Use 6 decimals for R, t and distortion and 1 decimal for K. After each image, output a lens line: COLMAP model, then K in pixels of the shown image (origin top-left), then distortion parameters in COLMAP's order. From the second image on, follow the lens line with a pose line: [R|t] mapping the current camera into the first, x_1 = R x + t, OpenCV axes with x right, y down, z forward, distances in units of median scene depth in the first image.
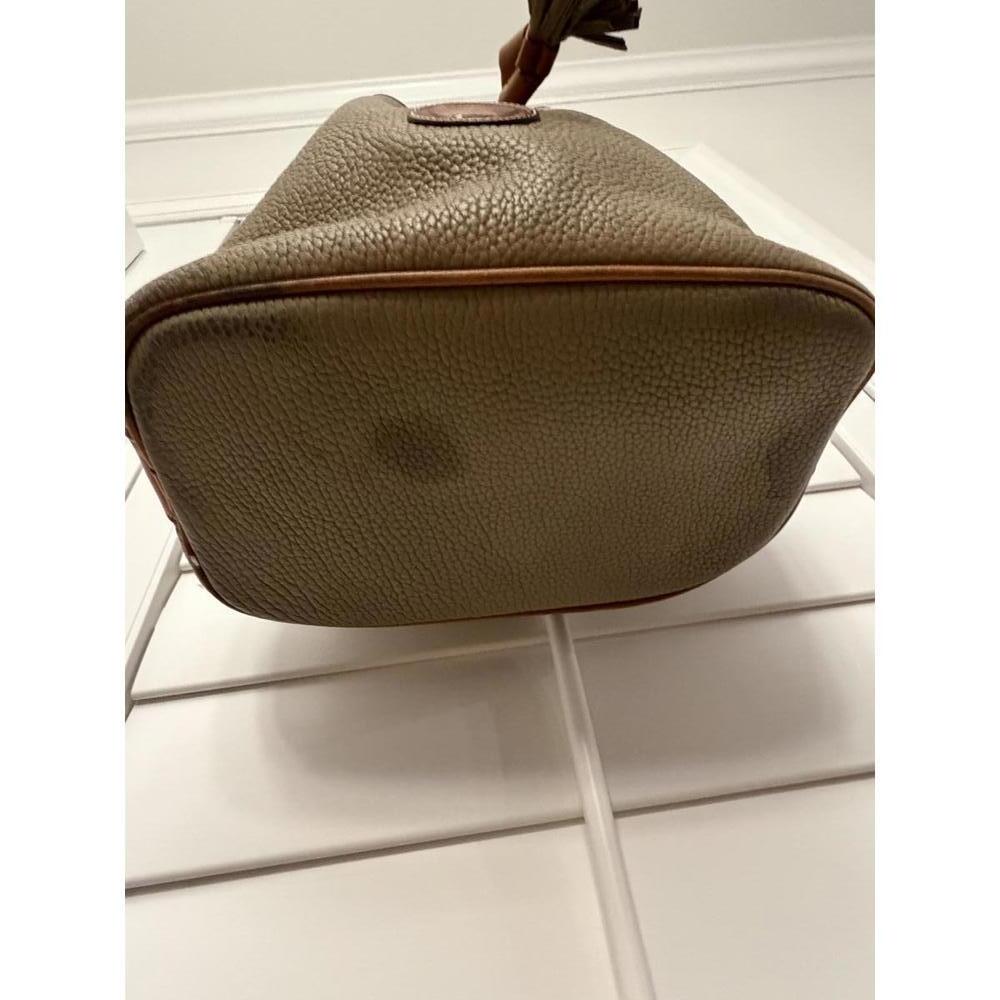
lens RADIAL K [[535.1, 0, 496.6], [0, 535.1, 498.5], [0, 0, 1]] dist [0.000550, 0.000052]
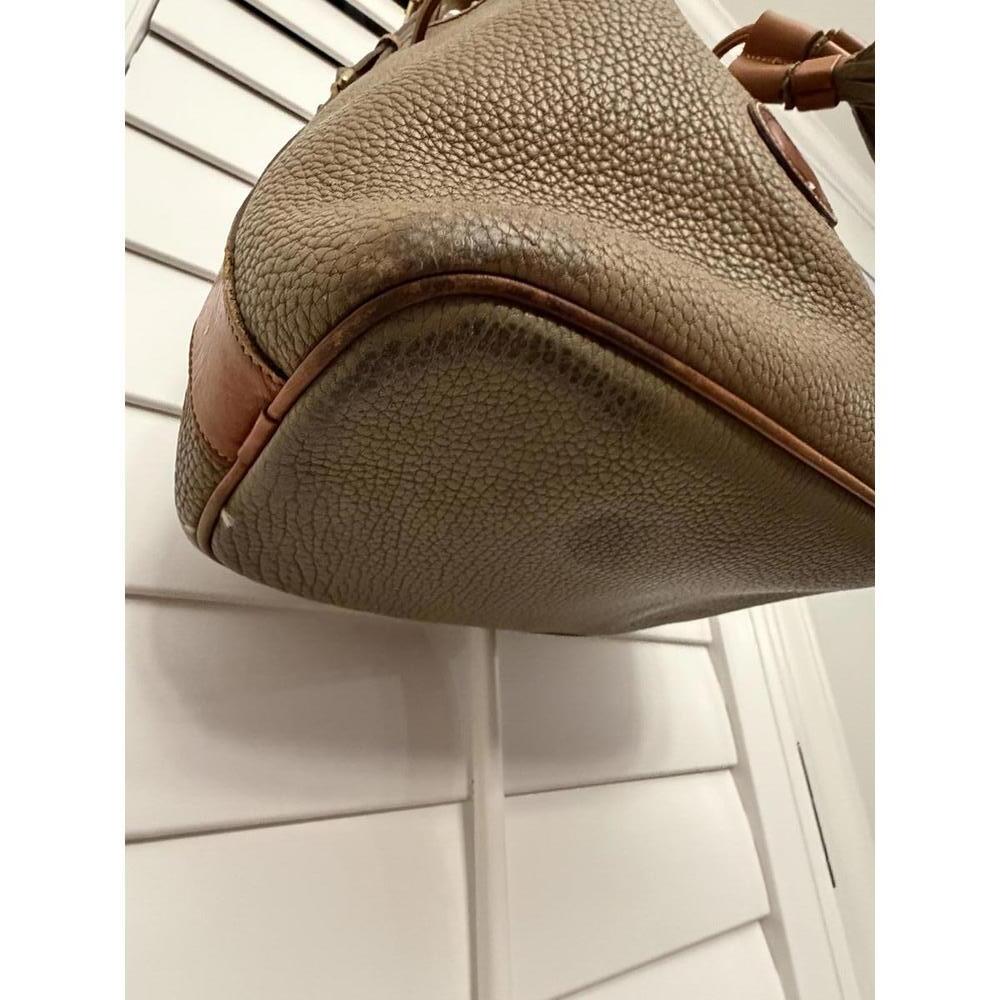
lens RADIAL K [[535.1, 0, 496.6], [0, 535.1, 498.5], [0, 0, 1]] dist [0.000550, 0.000052]
pose [[0.792848, 0.339672, 0.505979, -0.750514], [-0.465754, 0.873178, 0.143640, -0.192947], [-0.393020, -0.349546, 0.850501, 0.336294]]
